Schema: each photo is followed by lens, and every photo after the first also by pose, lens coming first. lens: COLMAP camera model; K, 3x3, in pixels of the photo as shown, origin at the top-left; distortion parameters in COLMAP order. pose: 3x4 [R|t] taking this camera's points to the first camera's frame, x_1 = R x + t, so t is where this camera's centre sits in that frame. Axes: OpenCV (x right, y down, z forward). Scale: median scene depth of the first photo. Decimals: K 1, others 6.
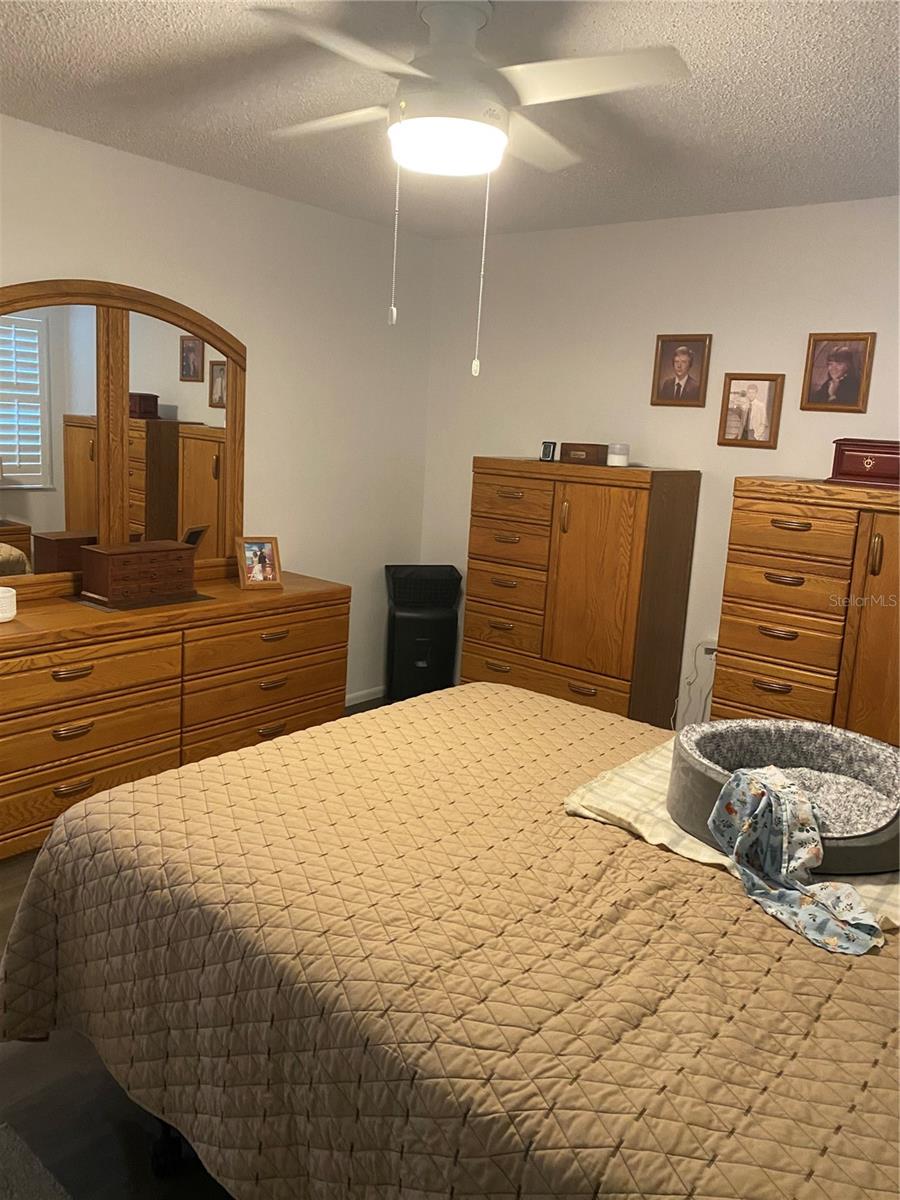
lens RADIAL K [[910.5, 0, 455.5], [0, 910.5, 598.5], [0, 0, 1]] dist [0.035890, -0.045915]
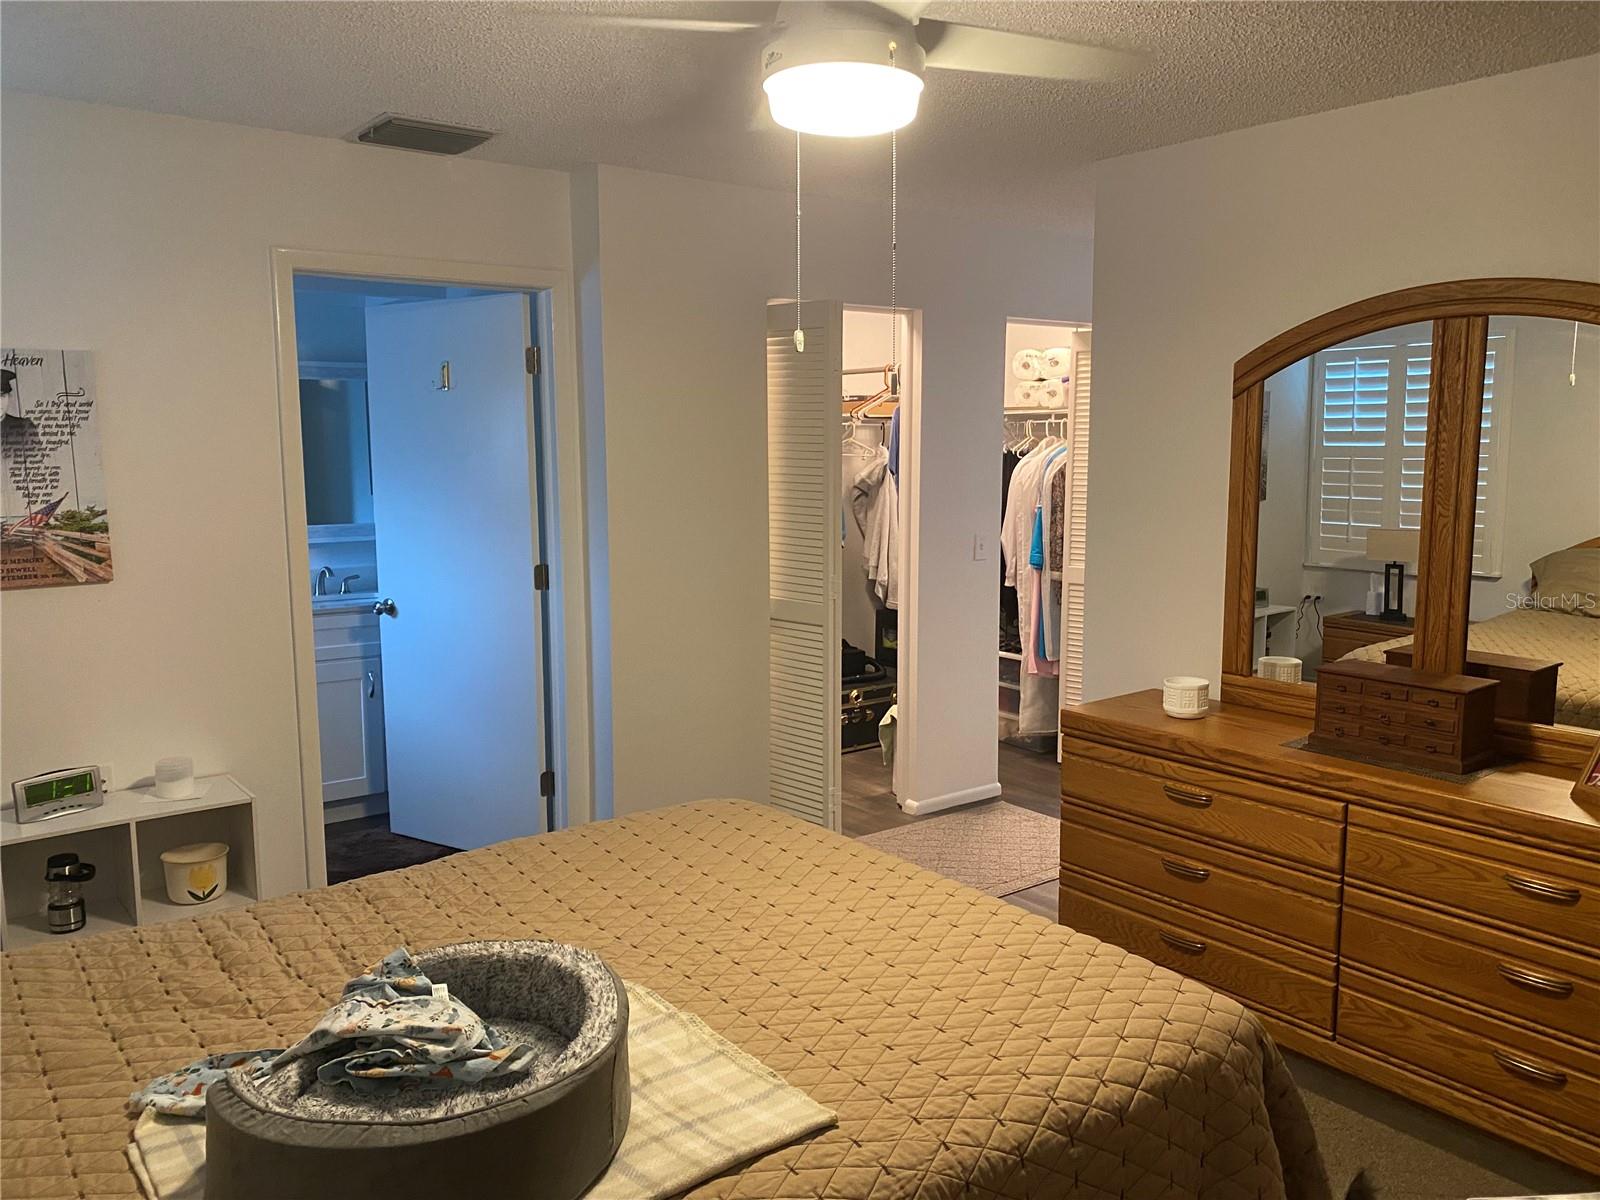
lens RADIAL K [[1214.0, 0, 793.0], [0, 1214.0, 603.8], [0, 0, 1]] dist [0.035890, -0.045915]
pose [[-0.244691, 0.070871, -0.967008, 0.209297], [-0.184473, 0.975706, 0.118187, -0.044425], [0.951891, 0.207307, -0.225673, 0.270889]]
